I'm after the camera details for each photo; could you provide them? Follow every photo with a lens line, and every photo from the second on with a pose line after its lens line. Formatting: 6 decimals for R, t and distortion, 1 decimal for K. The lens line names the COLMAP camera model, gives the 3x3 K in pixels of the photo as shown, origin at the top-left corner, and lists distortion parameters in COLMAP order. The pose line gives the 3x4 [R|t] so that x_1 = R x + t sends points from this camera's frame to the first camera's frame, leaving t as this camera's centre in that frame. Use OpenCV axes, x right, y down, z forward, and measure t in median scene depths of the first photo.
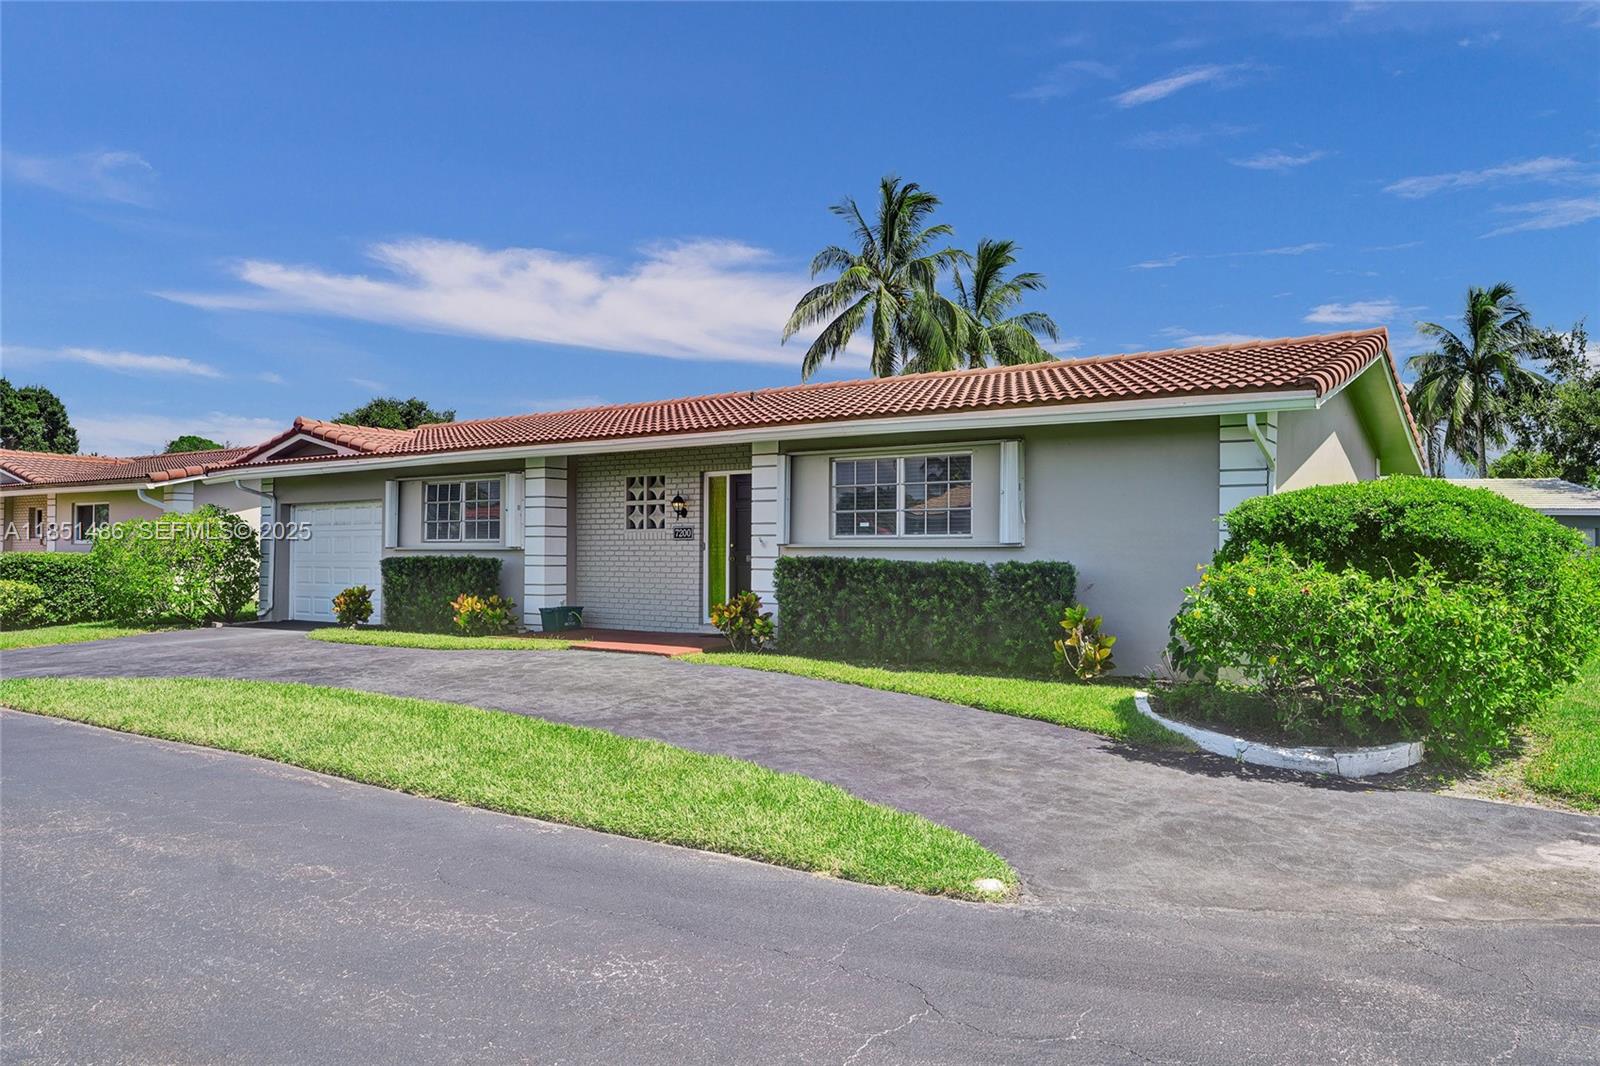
lens RADIAL K [[1059.1, 0, 800.0], [0, 1059.1, 533.0], [0, 0, 1]] dist [0.098692, 0.000360]
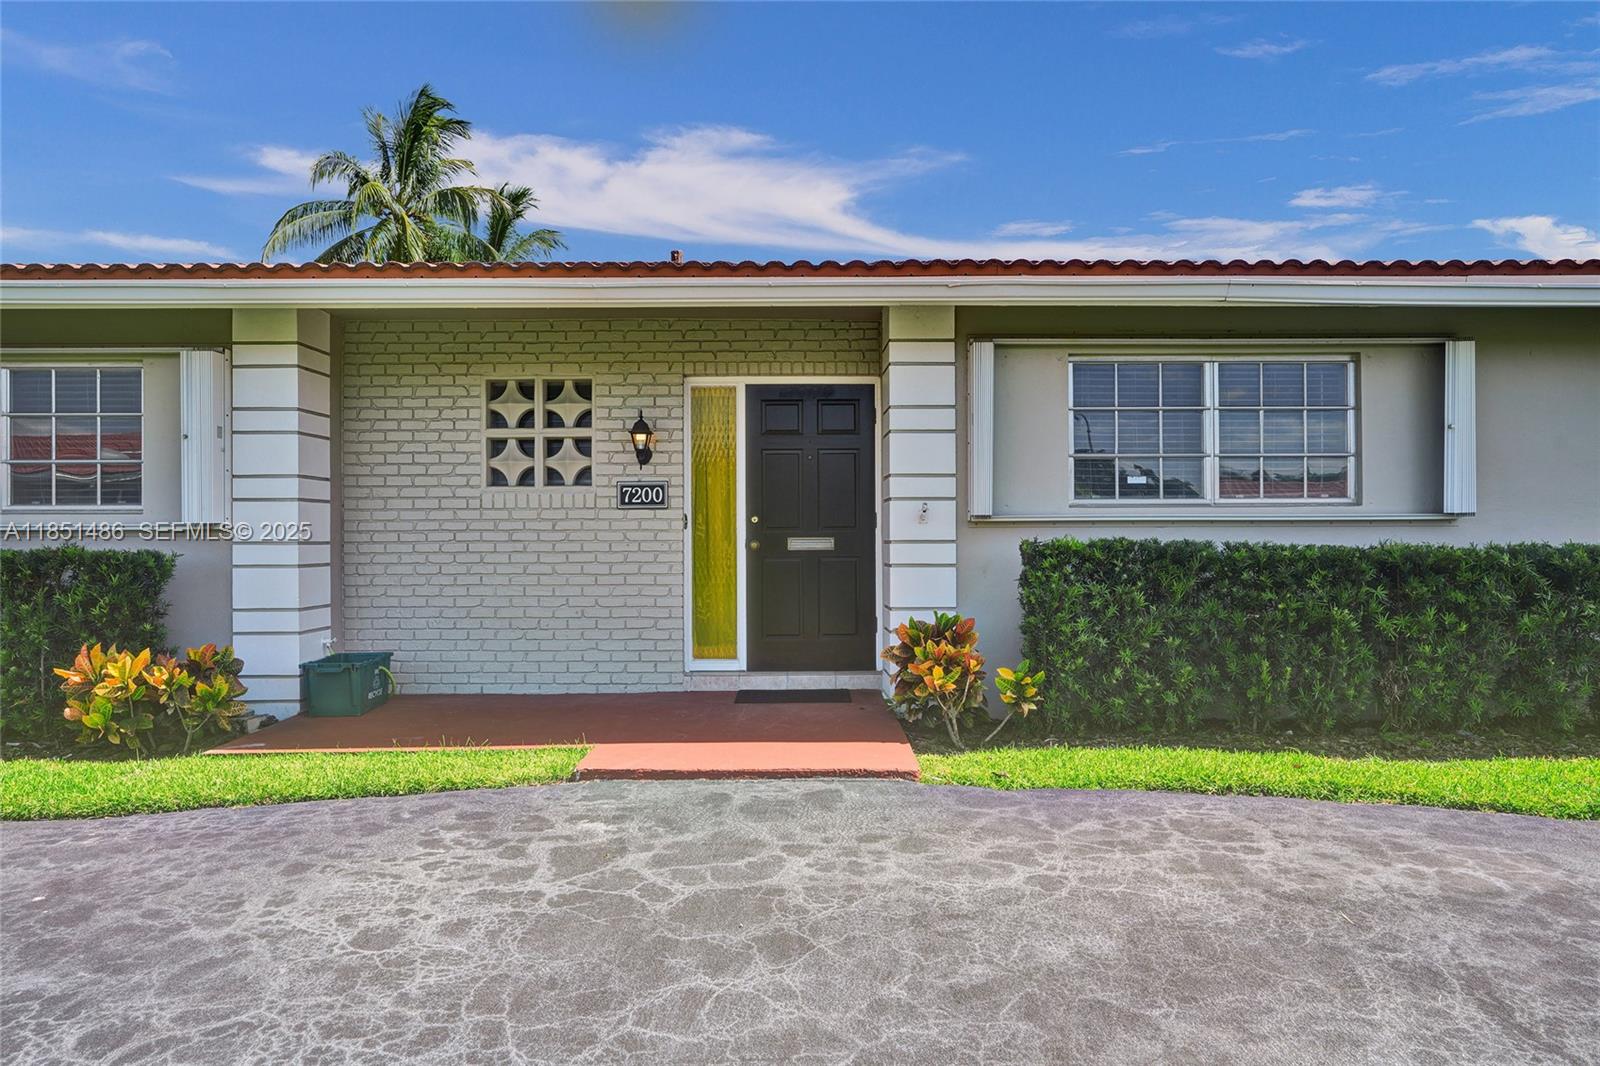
lens RADIAL K [[970.0, 0, 791.5], [0, 970.0, 532.1], [0, 0, 1]] dist [0.002640, 0.001053]
pose [[0.824230, -0.009043, 0.566182, -0.302553], [-0.003074, 0.999786, 0.020445, 0.007756], [-0.566246, -0.018592, 0.824026, 0.560040]]
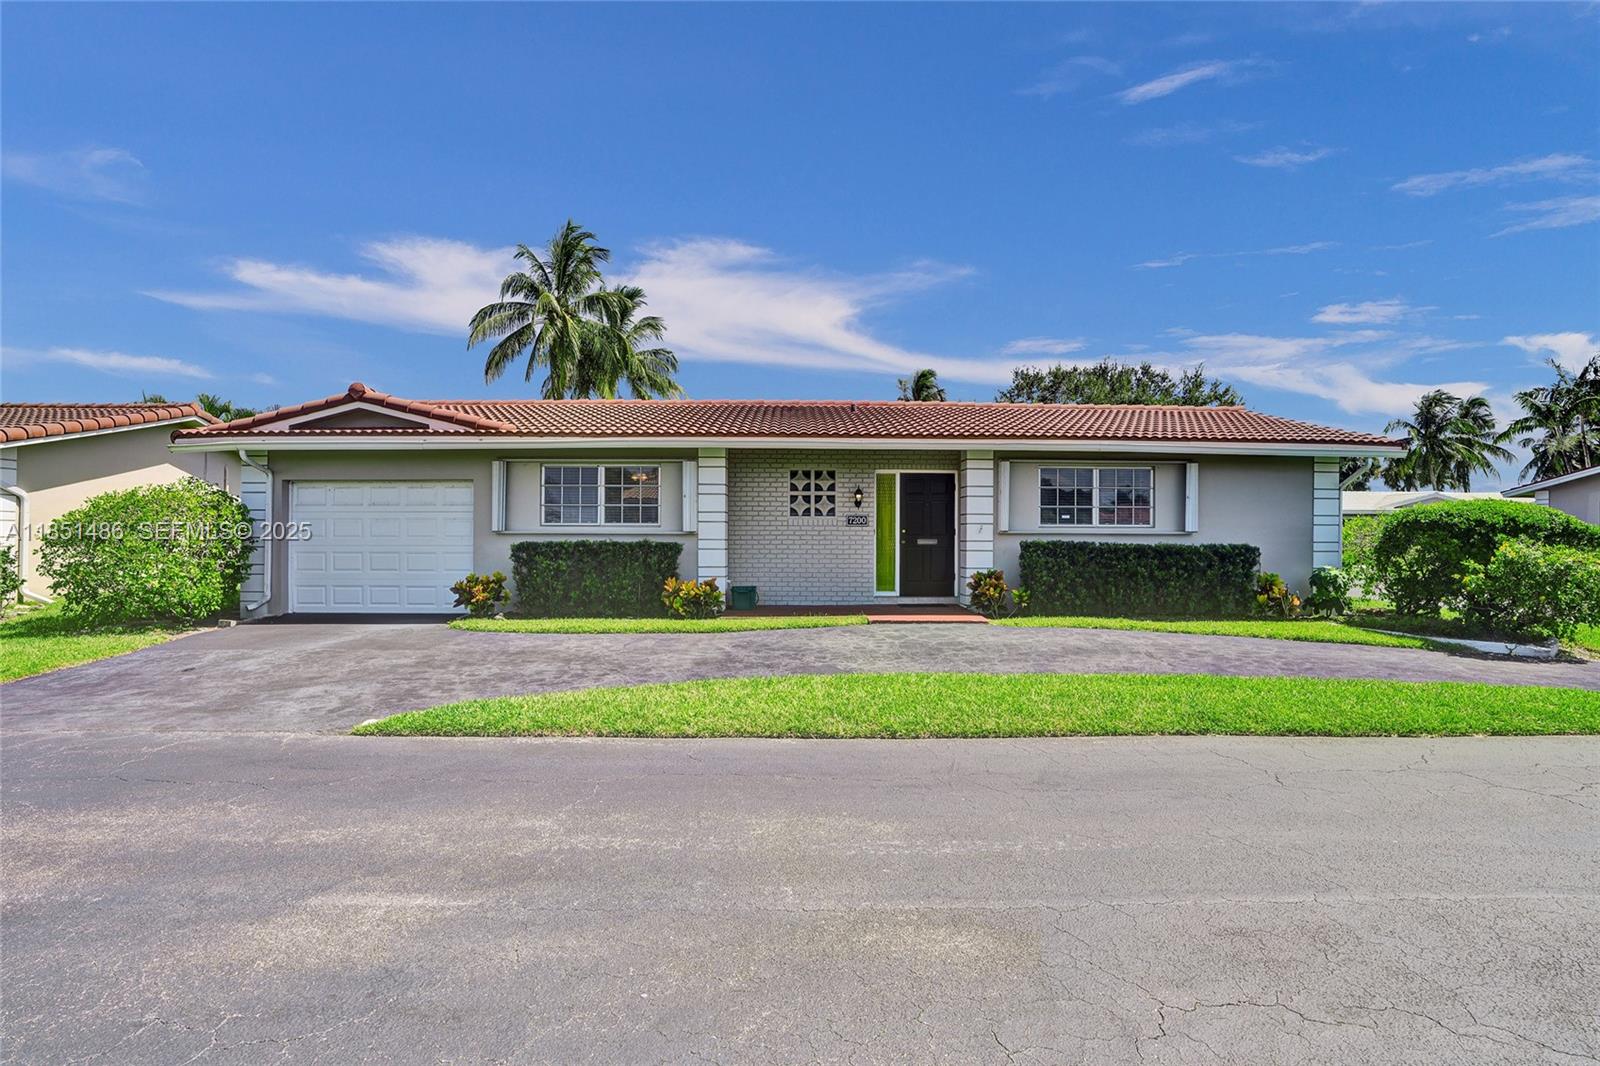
lens RADIAL K [[784.0, 0, 810.9], [0, 784.0, 535.8], [0, 0, 1]] dist [-0.006080, 0.000475]
pose [[0.806055, -0.003193, 0.591832, -0.646038], [-0.012350, 0.999677, 0.022214, -0.001415], [-0.591712, -0.025214, 0.805755, 0.314979]]
